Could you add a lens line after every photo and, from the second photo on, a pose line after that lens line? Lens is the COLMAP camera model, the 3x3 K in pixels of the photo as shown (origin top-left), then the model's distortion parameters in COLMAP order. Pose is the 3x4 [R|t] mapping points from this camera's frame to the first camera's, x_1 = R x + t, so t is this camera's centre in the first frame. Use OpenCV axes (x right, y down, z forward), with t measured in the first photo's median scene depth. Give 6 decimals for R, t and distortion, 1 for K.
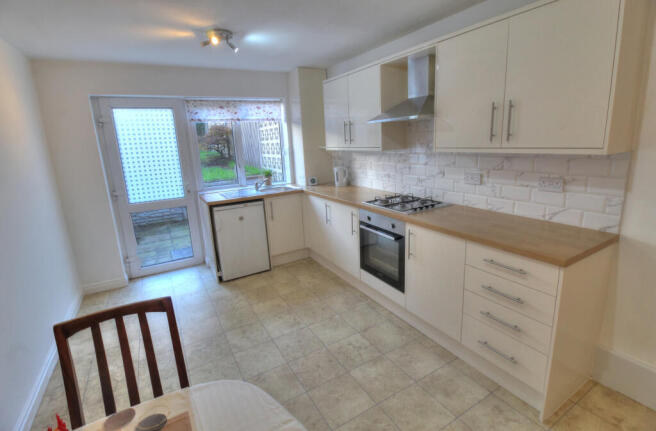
lens RADIAL K [[311.1, 0, 328.2], [0, 311.1, 203.5], [0, 0, 1]] dist [-0.000163, -0.000033]
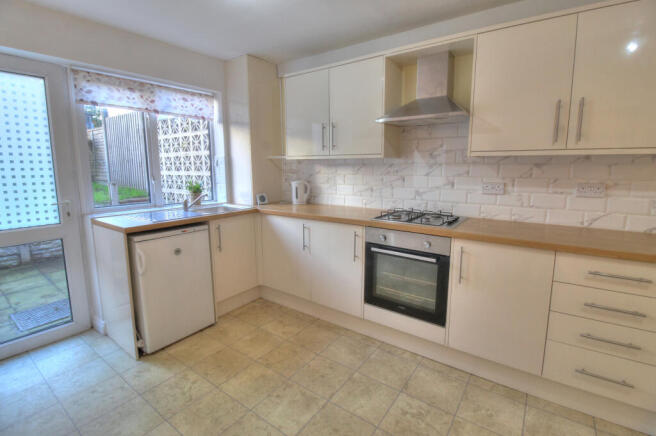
lens RADIAL K [[303.9, 0, 328.4], [0, 303.9, 207.8], [0, 0, 1]] dist [-0.014472, -0.001086]
pose [[0.907995, -0.009732, 0.418868, -0.275054], [0.043736, 0.996470, -0.071658, 0.016602], [-0.416692, 0.083385, 0.905215, 0.294773]]
